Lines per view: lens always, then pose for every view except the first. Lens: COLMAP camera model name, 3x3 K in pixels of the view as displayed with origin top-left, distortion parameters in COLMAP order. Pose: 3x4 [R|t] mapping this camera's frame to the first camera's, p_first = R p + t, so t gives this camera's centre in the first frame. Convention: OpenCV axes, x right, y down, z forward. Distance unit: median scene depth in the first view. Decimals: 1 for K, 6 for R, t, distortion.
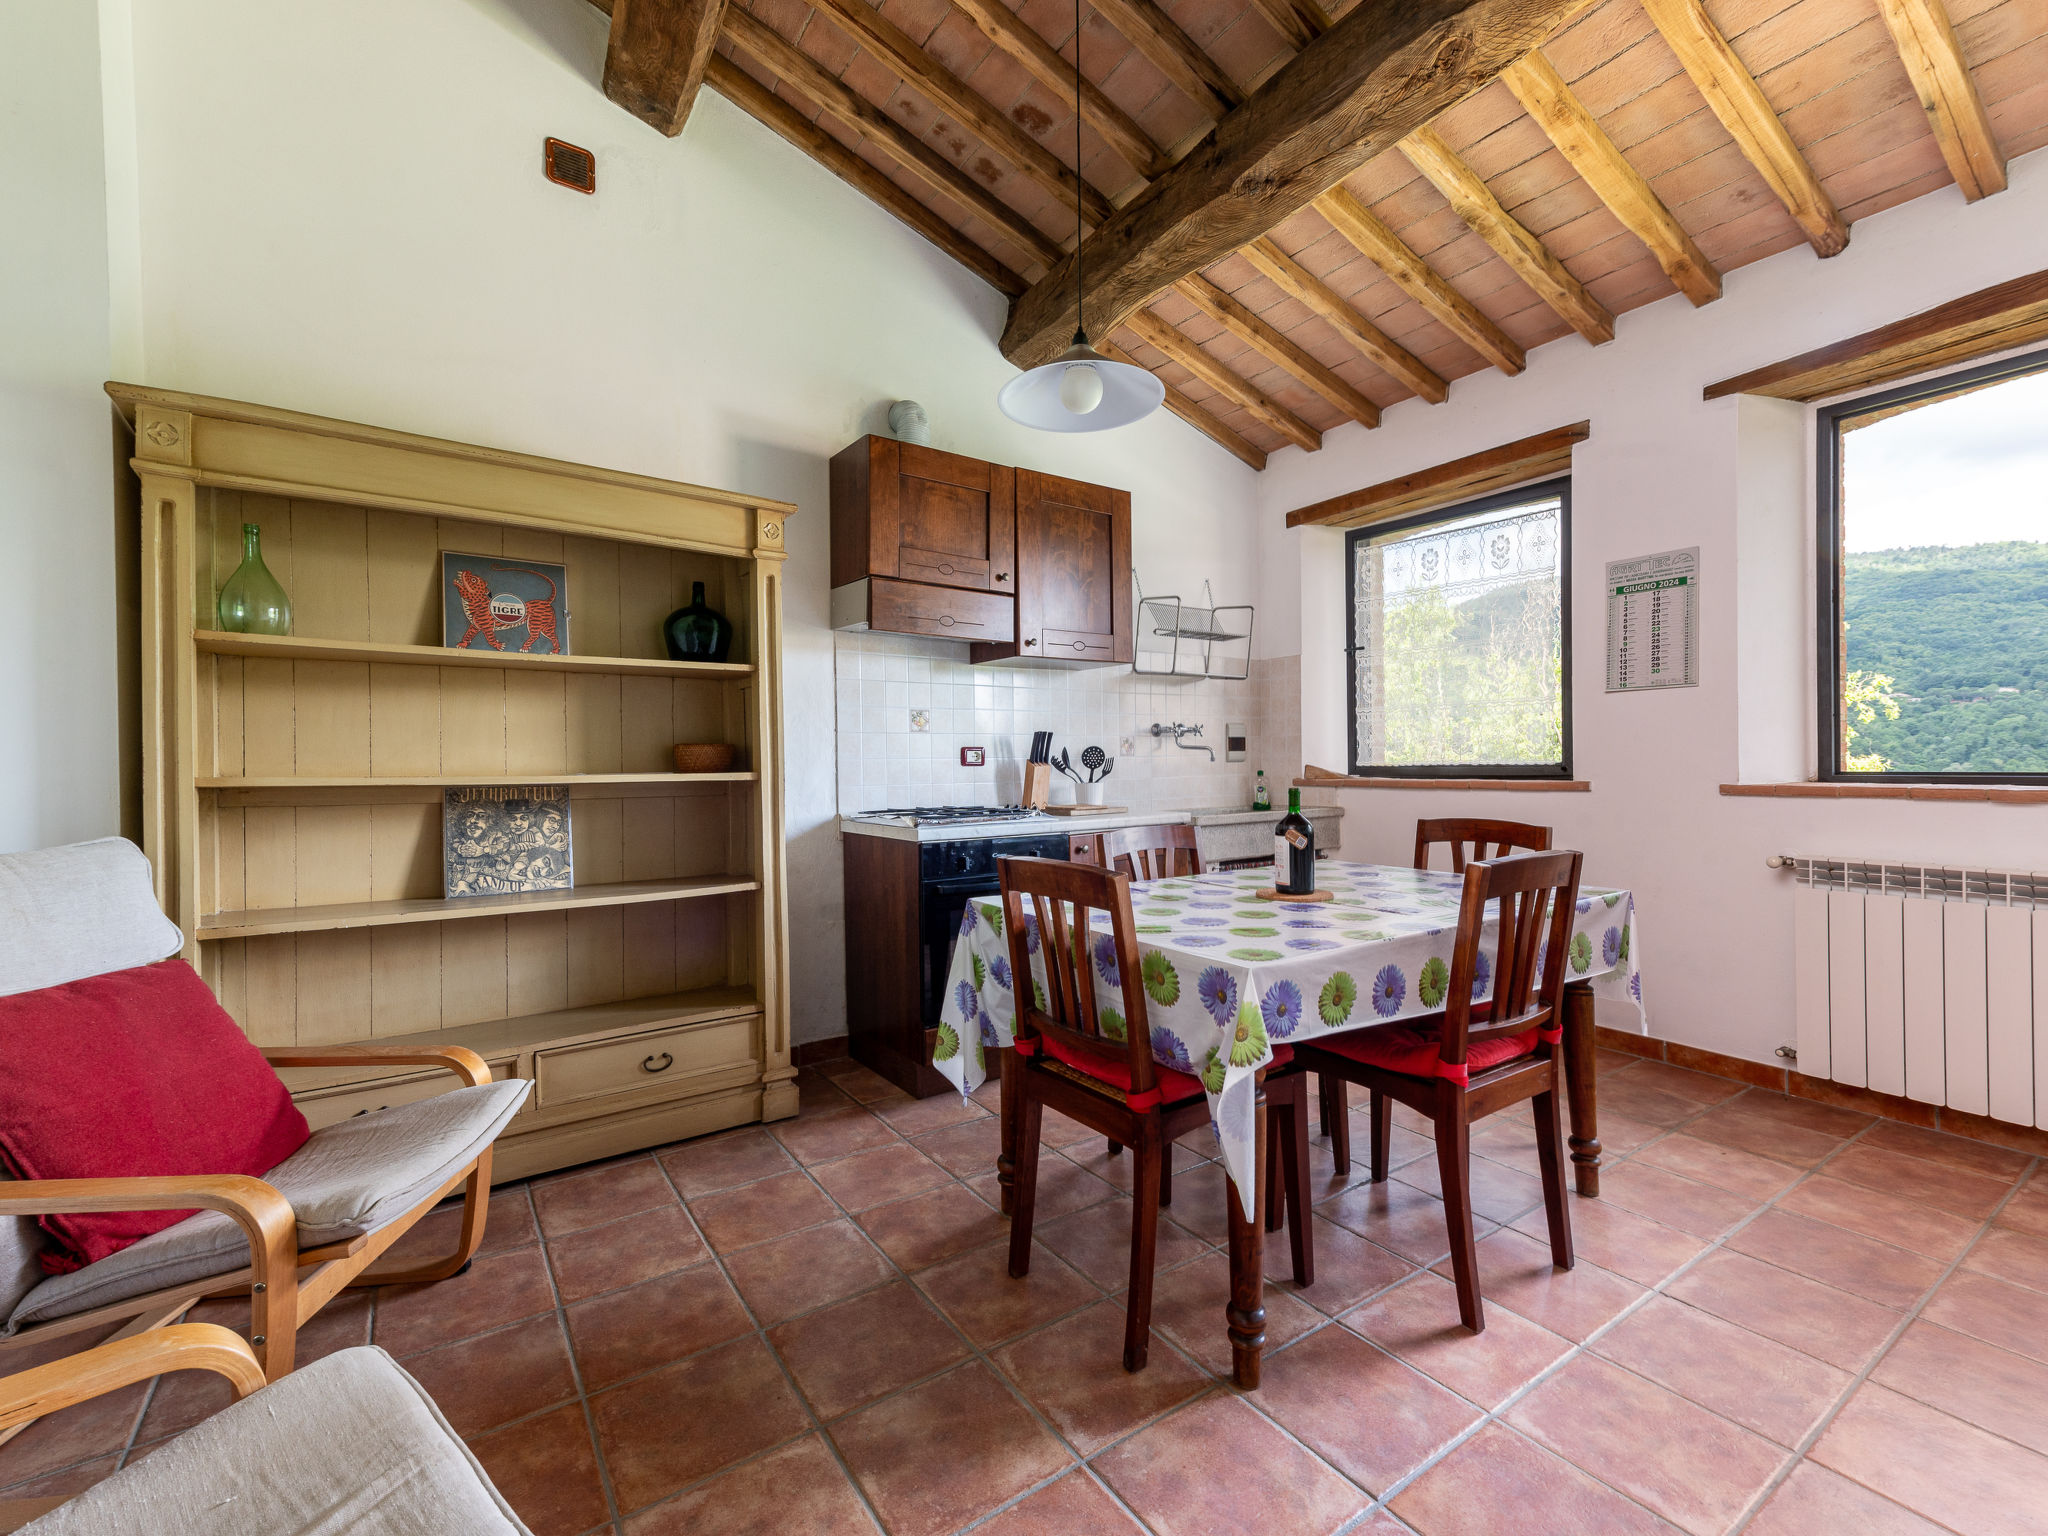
lens RADIAL K [[893.0, 0, 1052.6], [0, 893.0, 769.5], [0, 0, 1]] dist [0.018131, -0.004726]
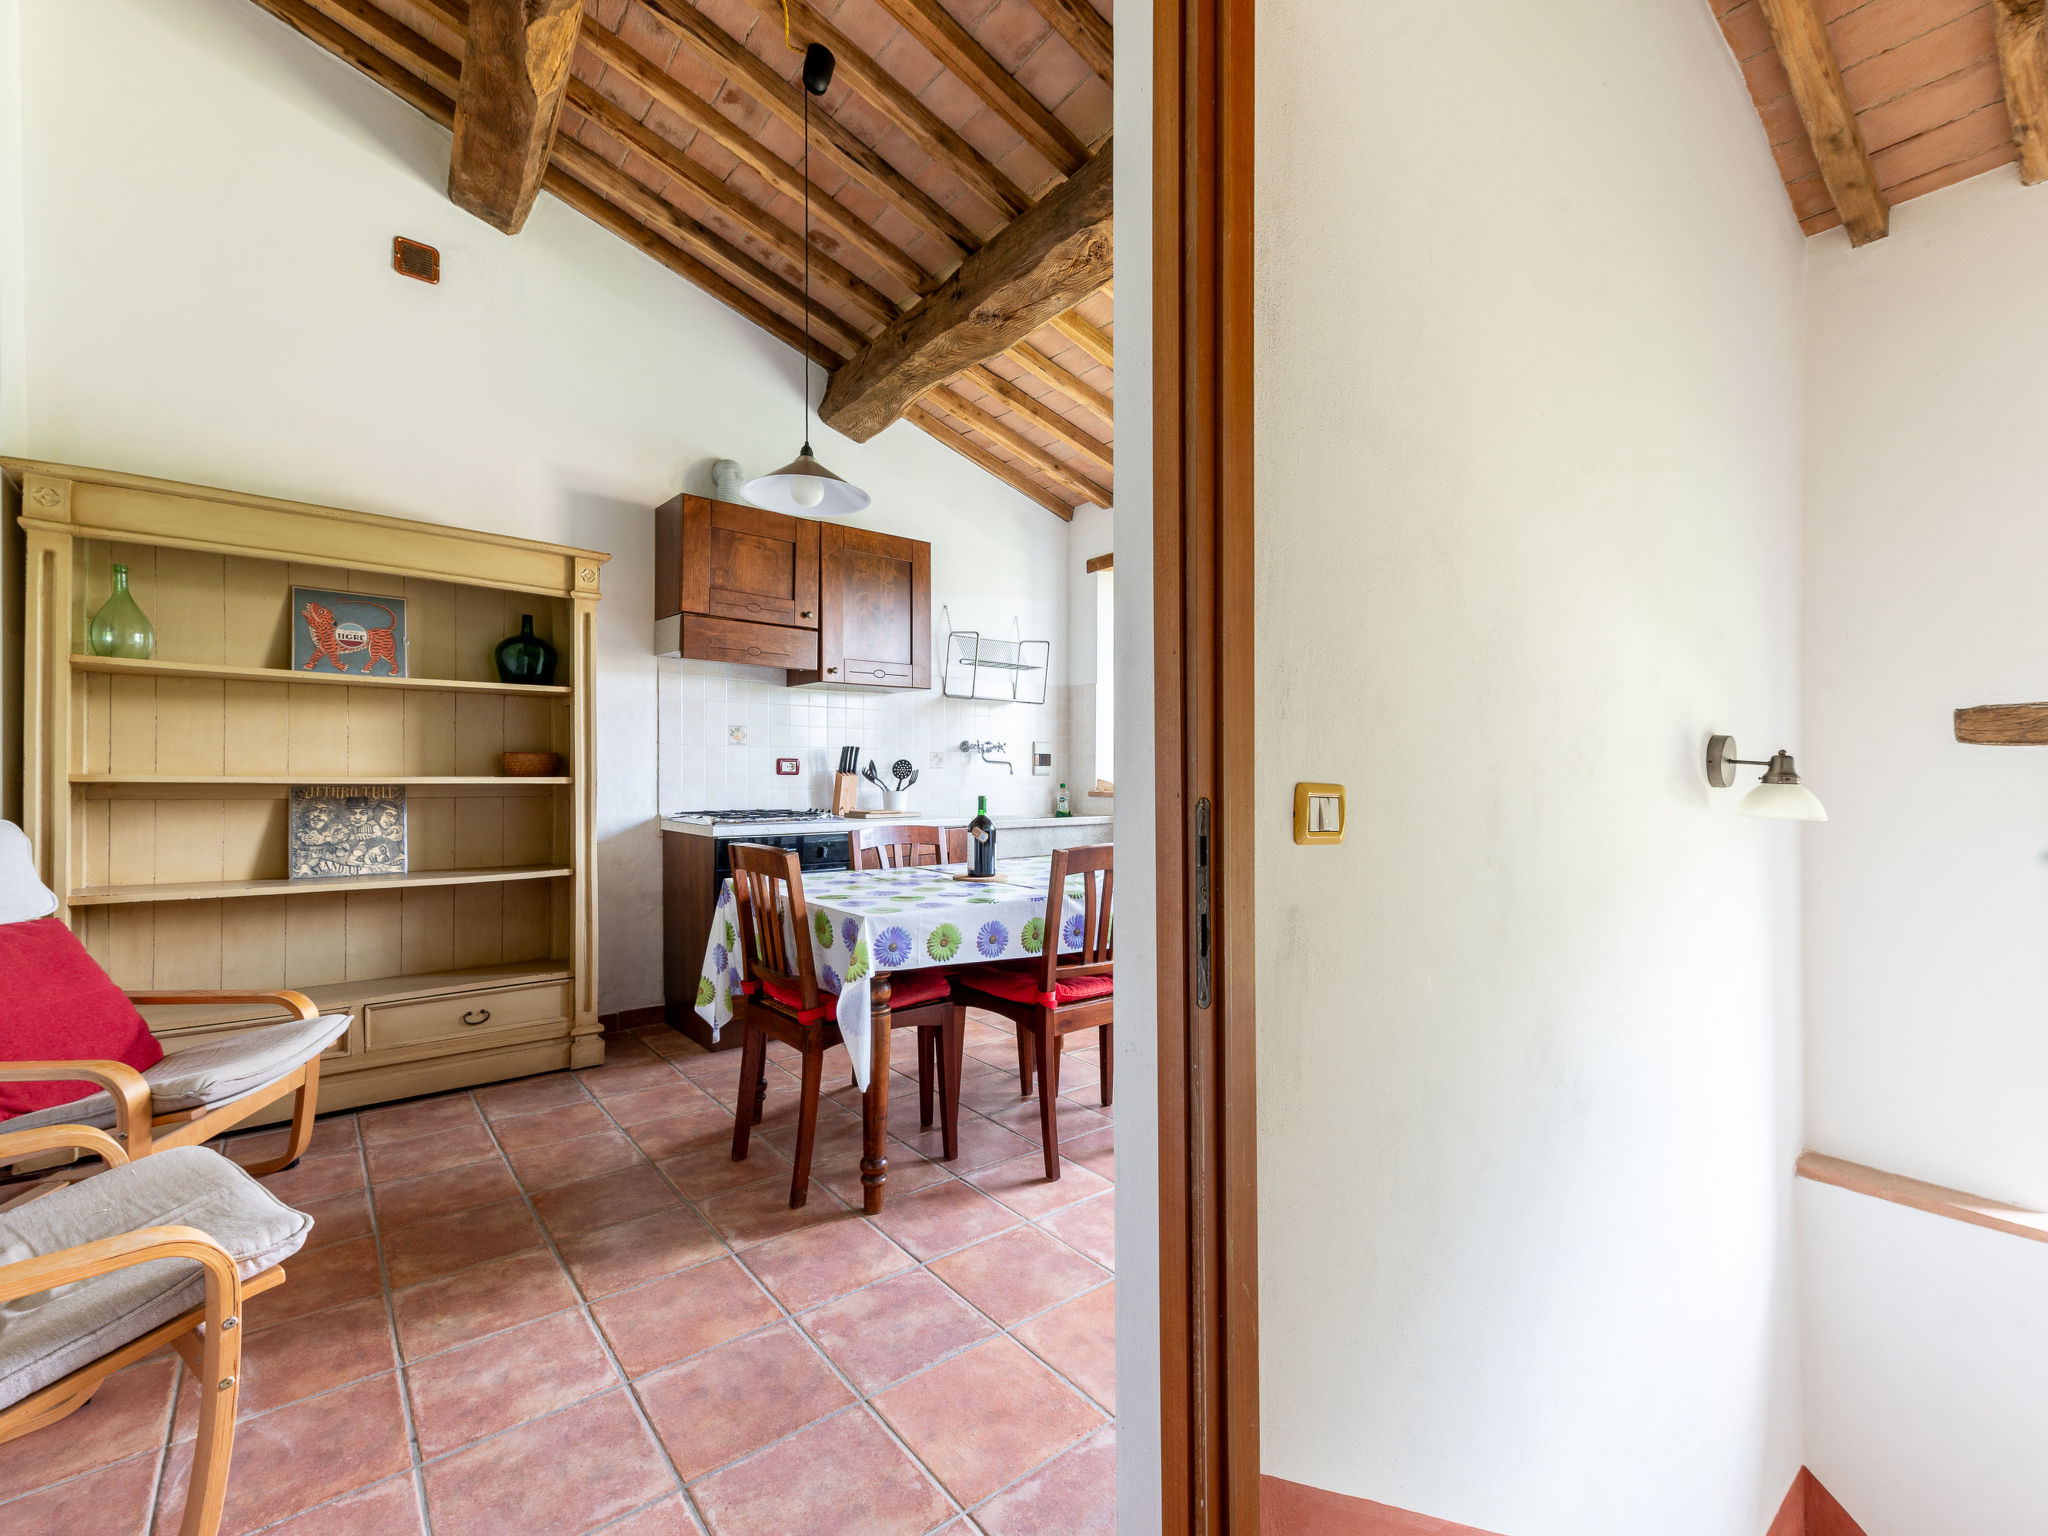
lens RADIAL K [[893.0, 0, 1044.5], [0, 893.0, 779.3], [0, 0, 1]] dist [0.018131, -0.004726]
pose [[0.996873, 0.015477, 0.077491, 0.210193], [-0.015395, 0.999880, -0.001661, -0.001704], [-0.077508, 0.000462, 0.996992, -0.249004]]
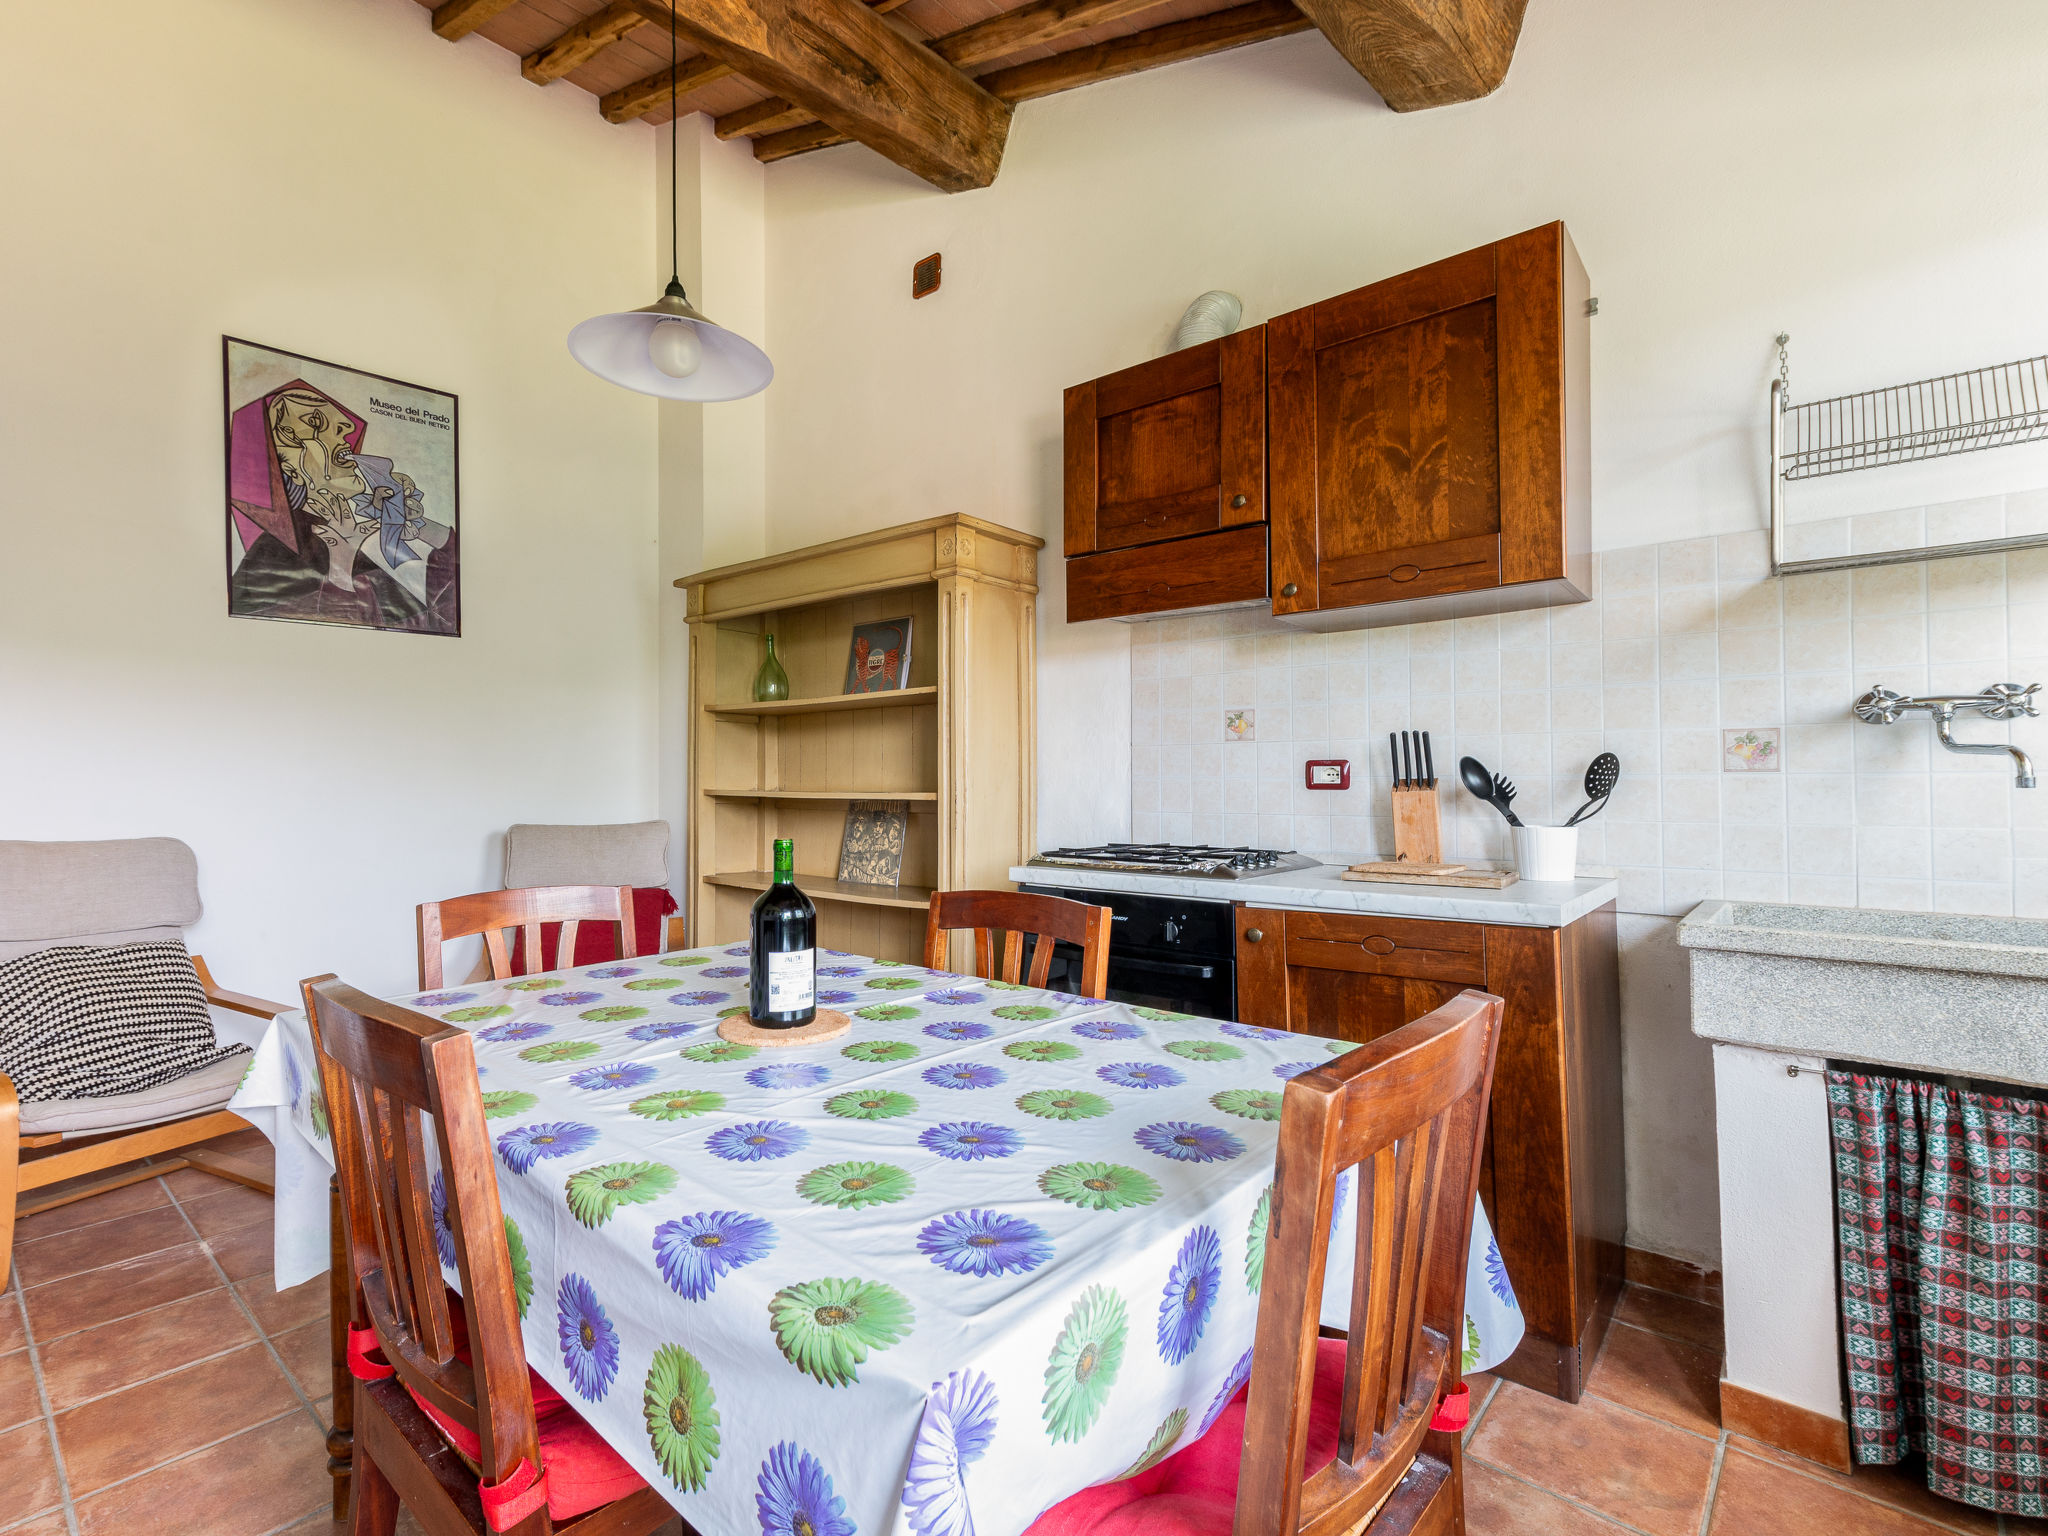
lens RADIAL K [[967.3, 0, 968.7], [0, 967.3, 769.3], [0, 0, 1]] dist [0.021117, -0.001889]
pose [[0.212732, -0.003222, -0.977105, 0.745964], [-0.006506, 0.999968, -0.004714, -0.018432], [0.977089, 0.007359, 0.212704, 0.819700]]
